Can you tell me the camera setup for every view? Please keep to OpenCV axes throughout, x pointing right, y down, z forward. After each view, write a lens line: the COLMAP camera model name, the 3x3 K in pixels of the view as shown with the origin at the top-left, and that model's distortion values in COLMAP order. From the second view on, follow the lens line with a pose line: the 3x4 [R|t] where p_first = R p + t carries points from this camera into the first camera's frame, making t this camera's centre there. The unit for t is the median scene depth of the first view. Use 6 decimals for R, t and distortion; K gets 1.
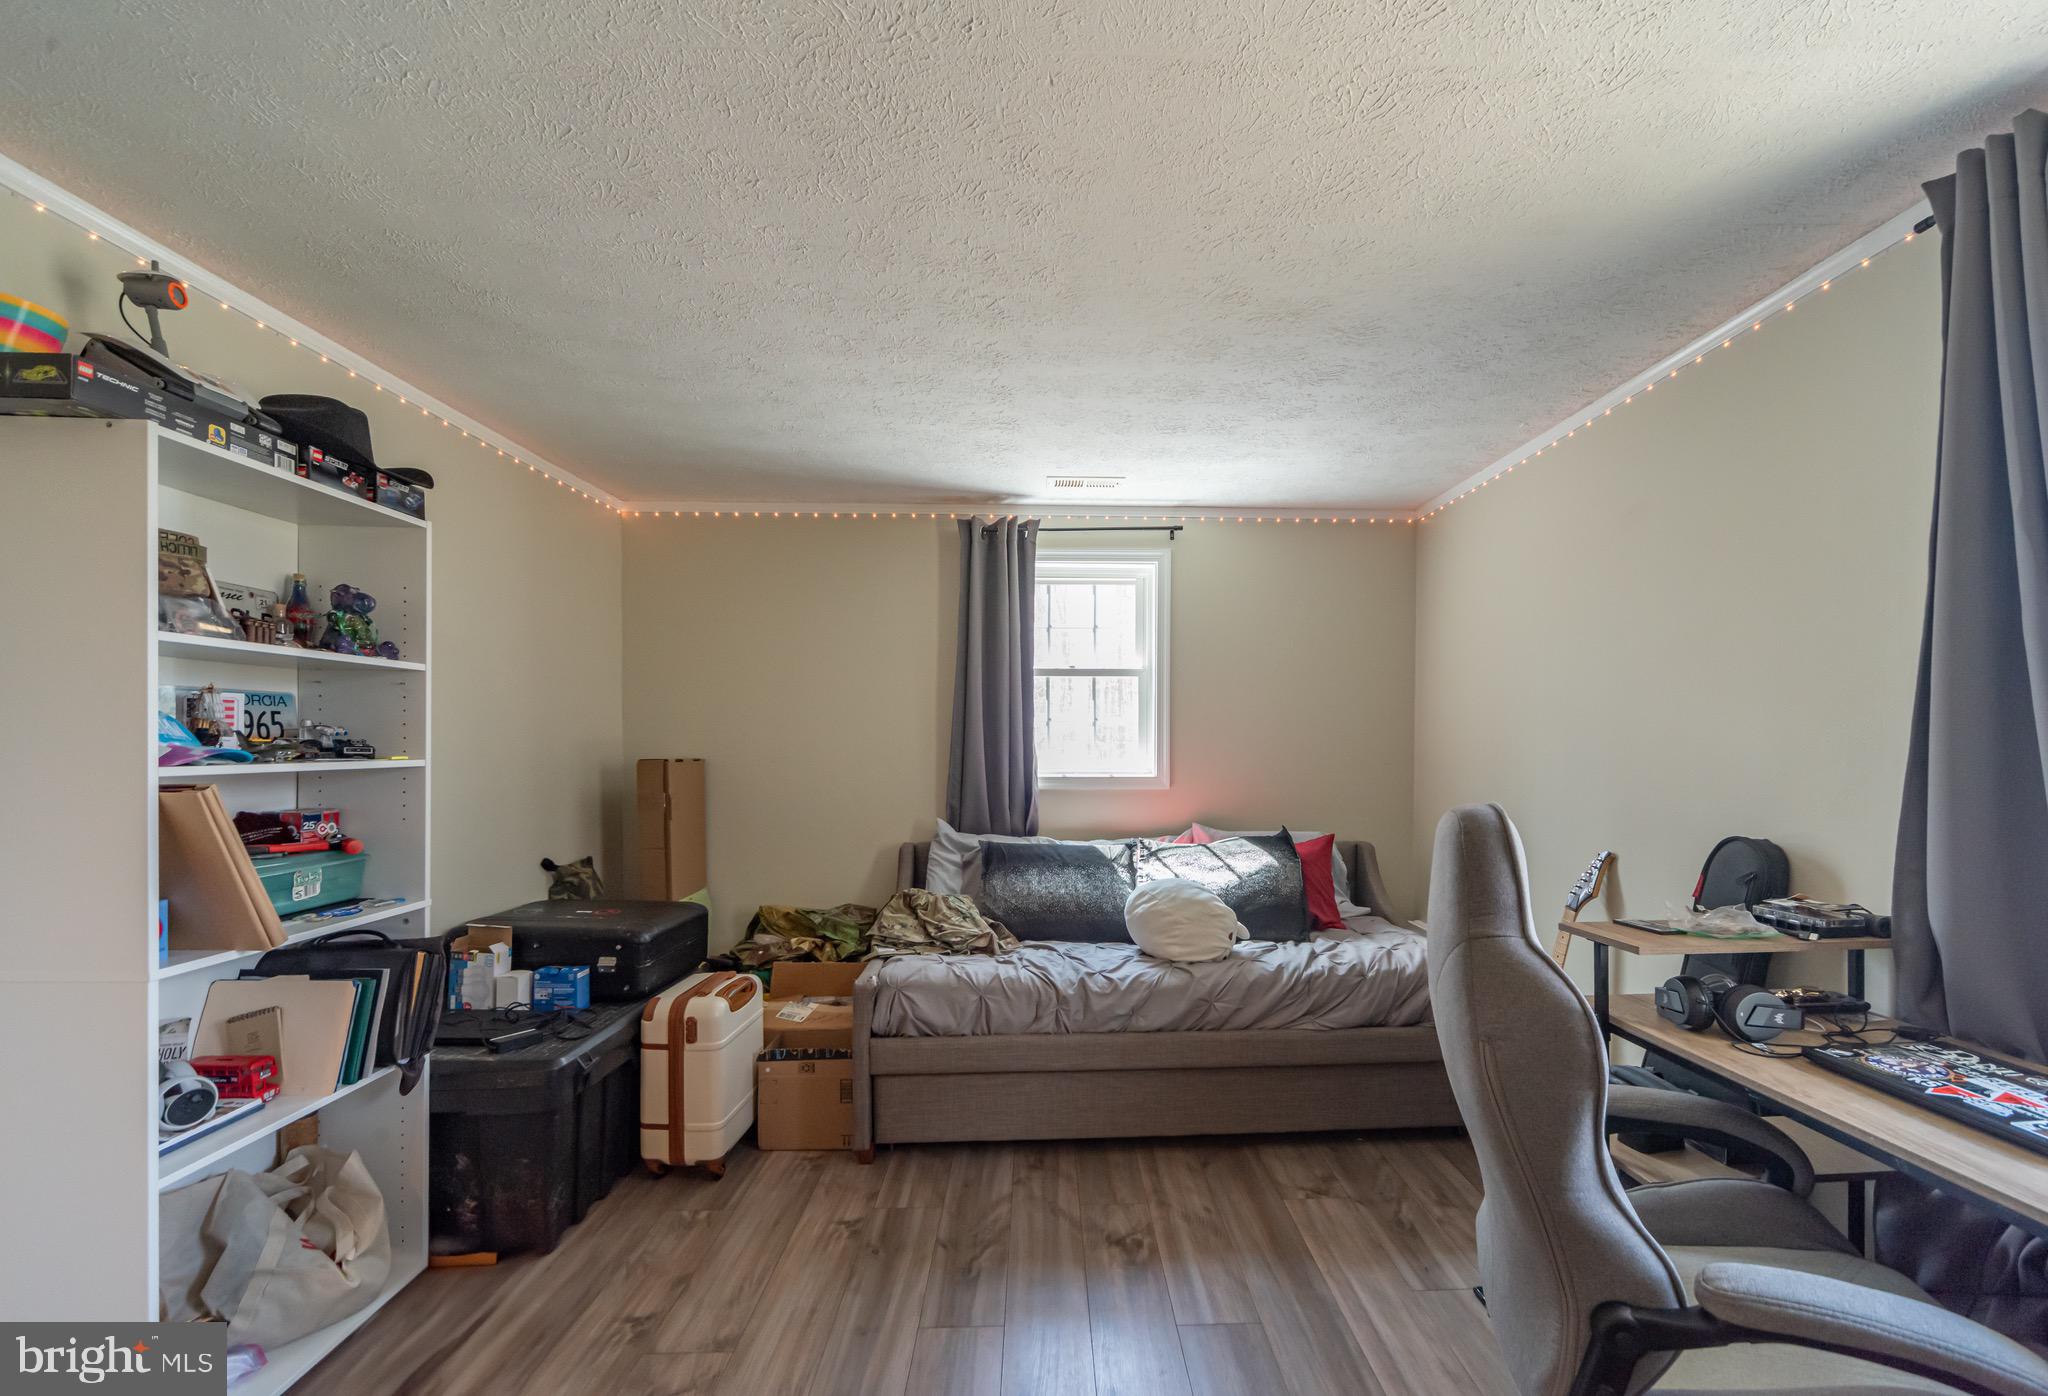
lens RADIAL K [[820.1, 0, 1027.2], [0, 820.1, 754.3], [0, 0, 1]] dist [0.000972, 0.000172]
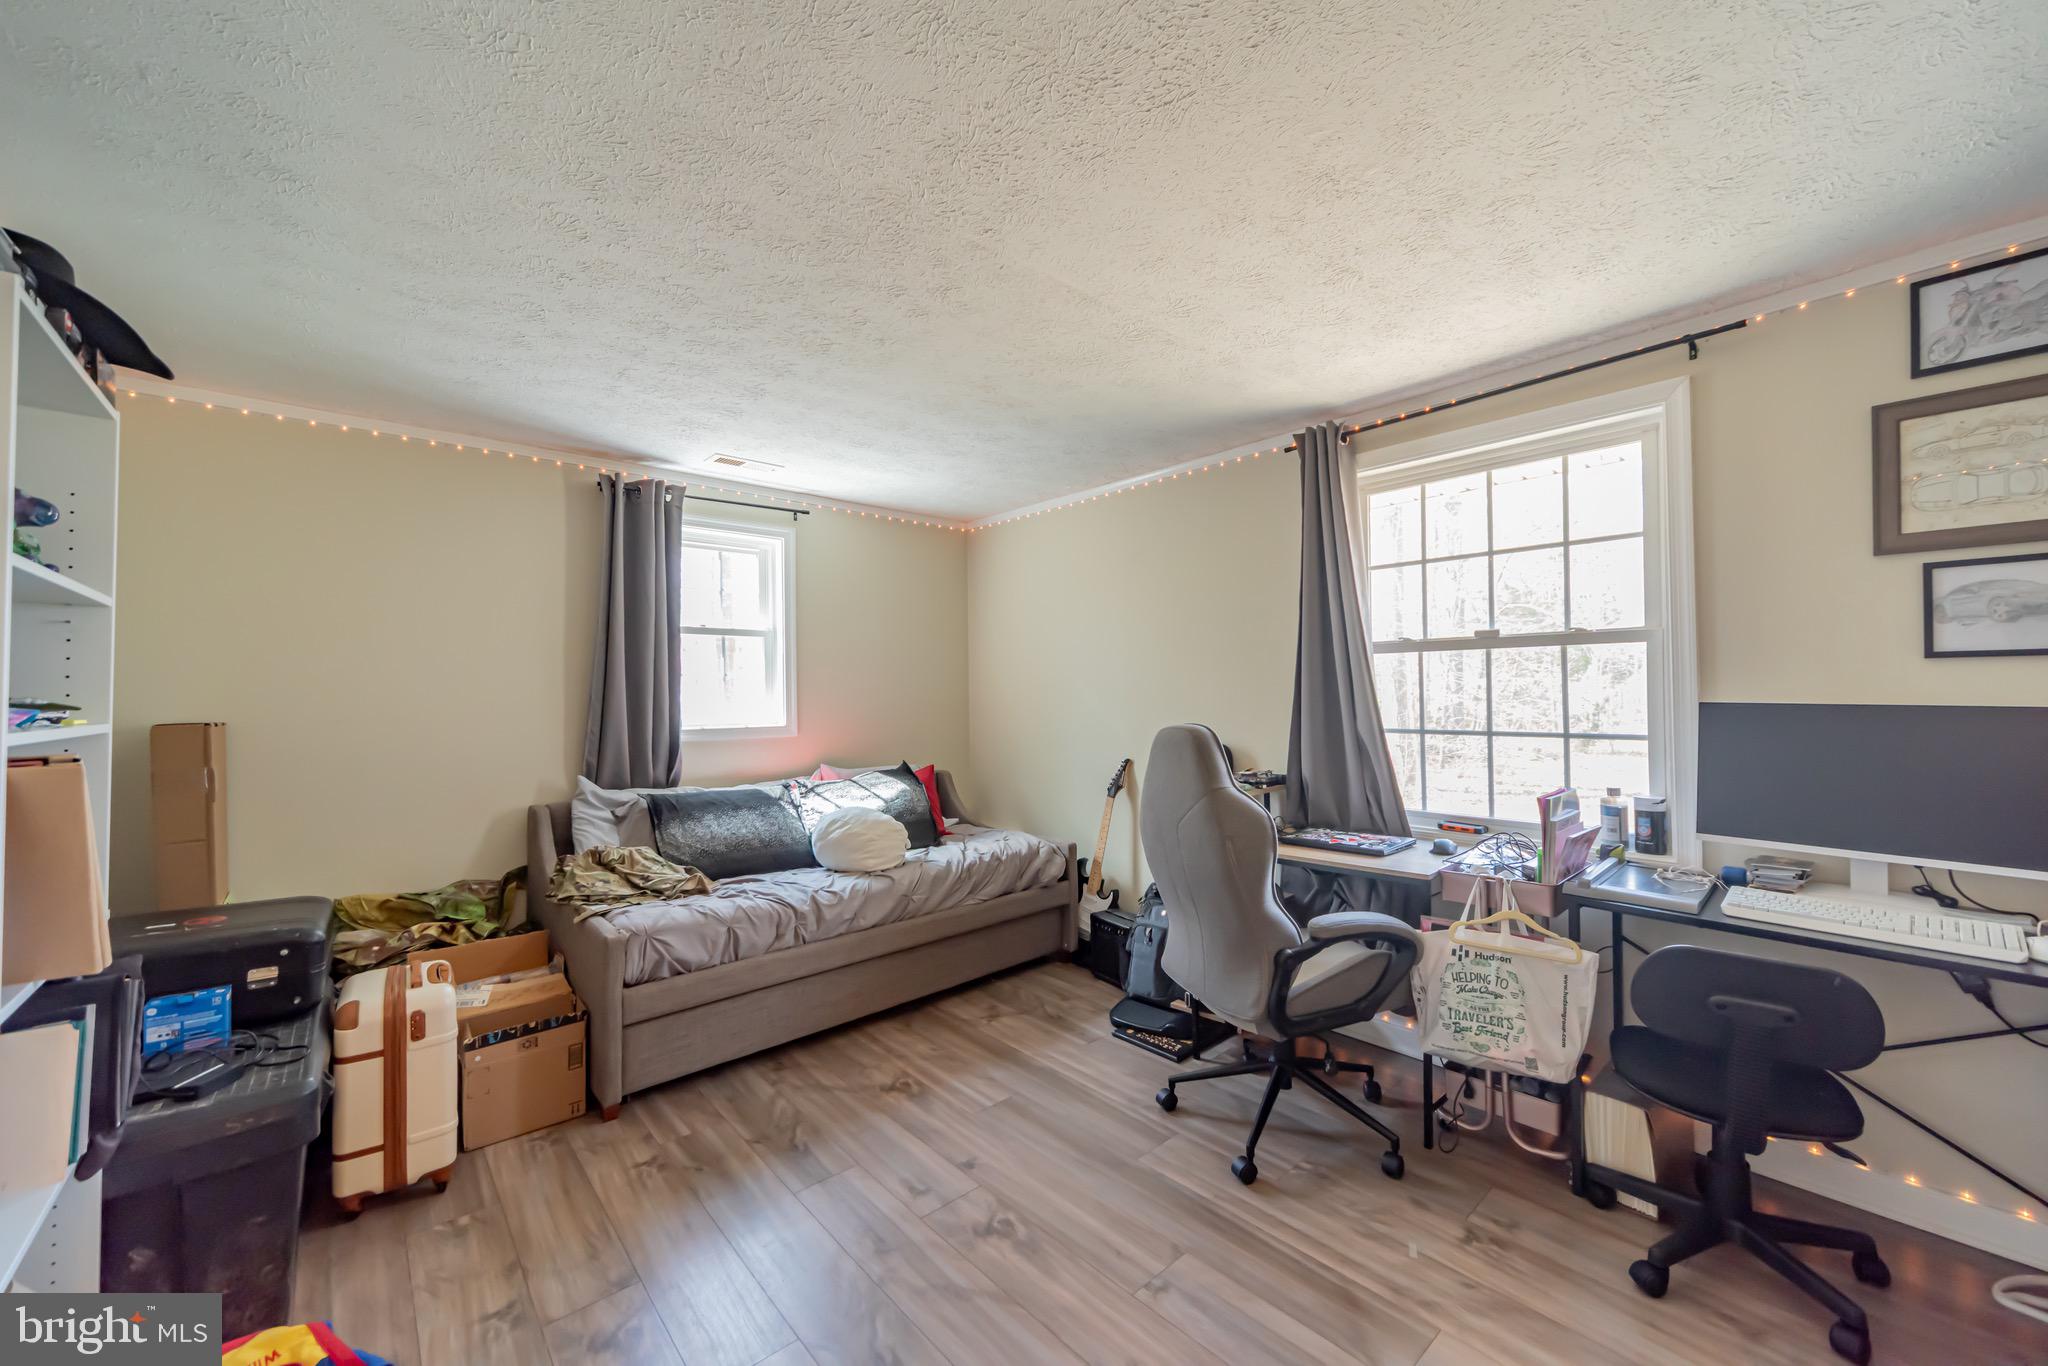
lens RADIAL K [[771.0, 0, 1024.0], [0, 771.0, 683.0], [0, 0, 1]] dist [-0.000594, -0.000179]
pose [[0.775806, 0.000814, 0.630971, -0.381919], [0.019829, 0.999474, -0.025670, 0.002546], [-0.630660, 0.032426, 0.775382, -0.057363]]
